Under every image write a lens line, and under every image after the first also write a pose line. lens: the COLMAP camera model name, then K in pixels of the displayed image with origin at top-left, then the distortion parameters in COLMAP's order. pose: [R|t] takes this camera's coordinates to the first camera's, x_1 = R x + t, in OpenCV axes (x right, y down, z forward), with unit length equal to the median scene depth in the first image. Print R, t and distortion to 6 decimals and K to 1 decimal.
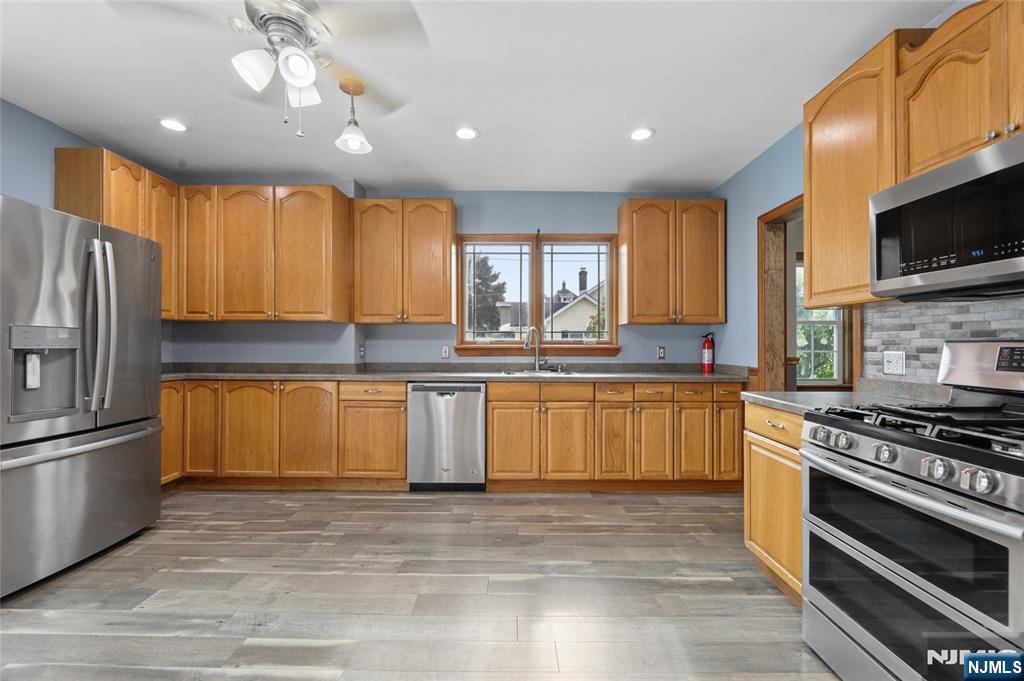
lens RADIAL K [[418.3, 0, 512.3], [0, 418.3, 345.2], [0, 0, 1]] dist [0.000284, -0.000055]
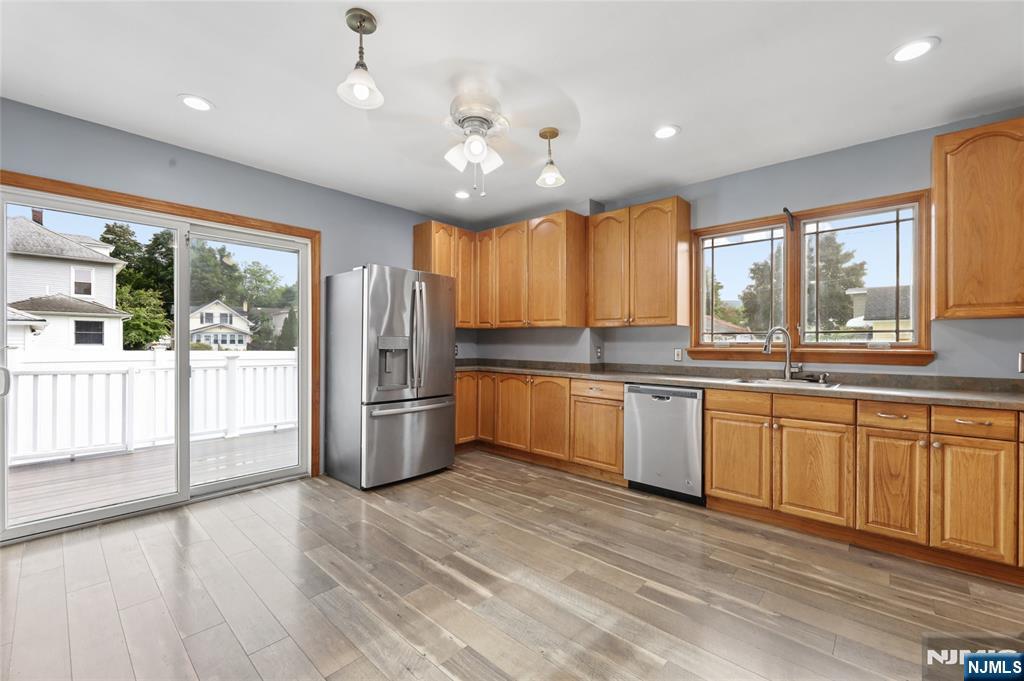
lens RADIAL K [[423.8, 0, 508.4], [0, 423.8, 343.8], [0, 0, 1]] dist [0.000065, -0.000130]
pose [[0.741692, 0.003154, -0.670733, 0.244316], [-0.003588, 0.999993, 0.000735, -0.009667], [0.670731, 0.001862, 0.741699, 0.015874]]
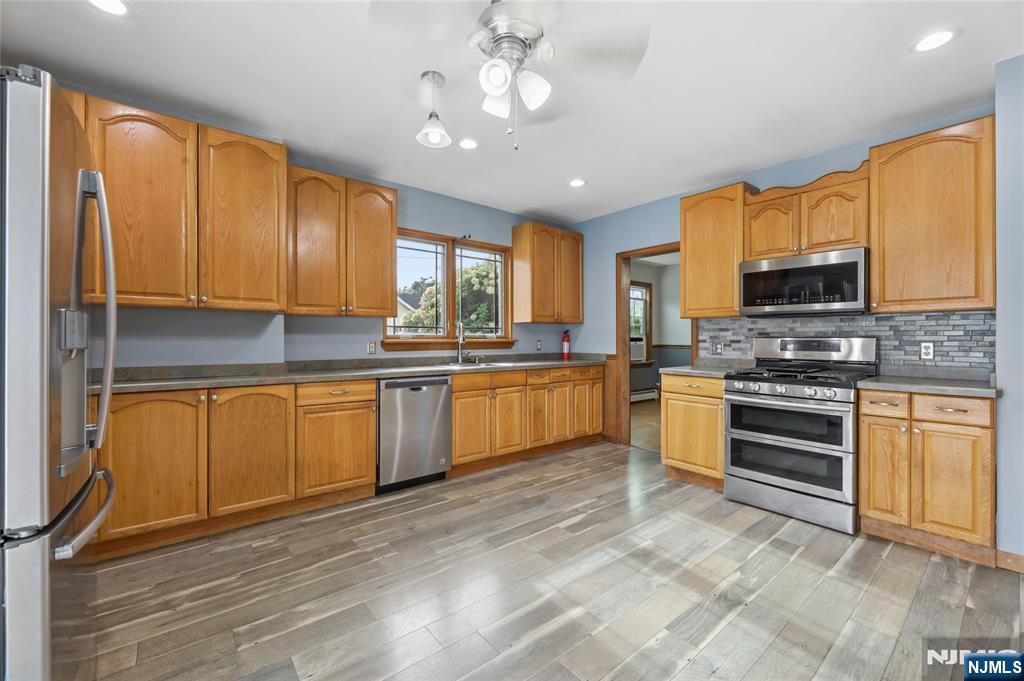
lens RADIAL K [[414.5, 0, 512.0], [0, 414.5, 340.5], [0, 0, 1]] dist [-0.000309, -0.000098]
pose [[0.771527, -0.004874, 0.636178, -0.610703], [0.002531, 0.999986, 0.004592, -0.003068], [-0.636191, -0.001933, 0.771529, 0.089427]]
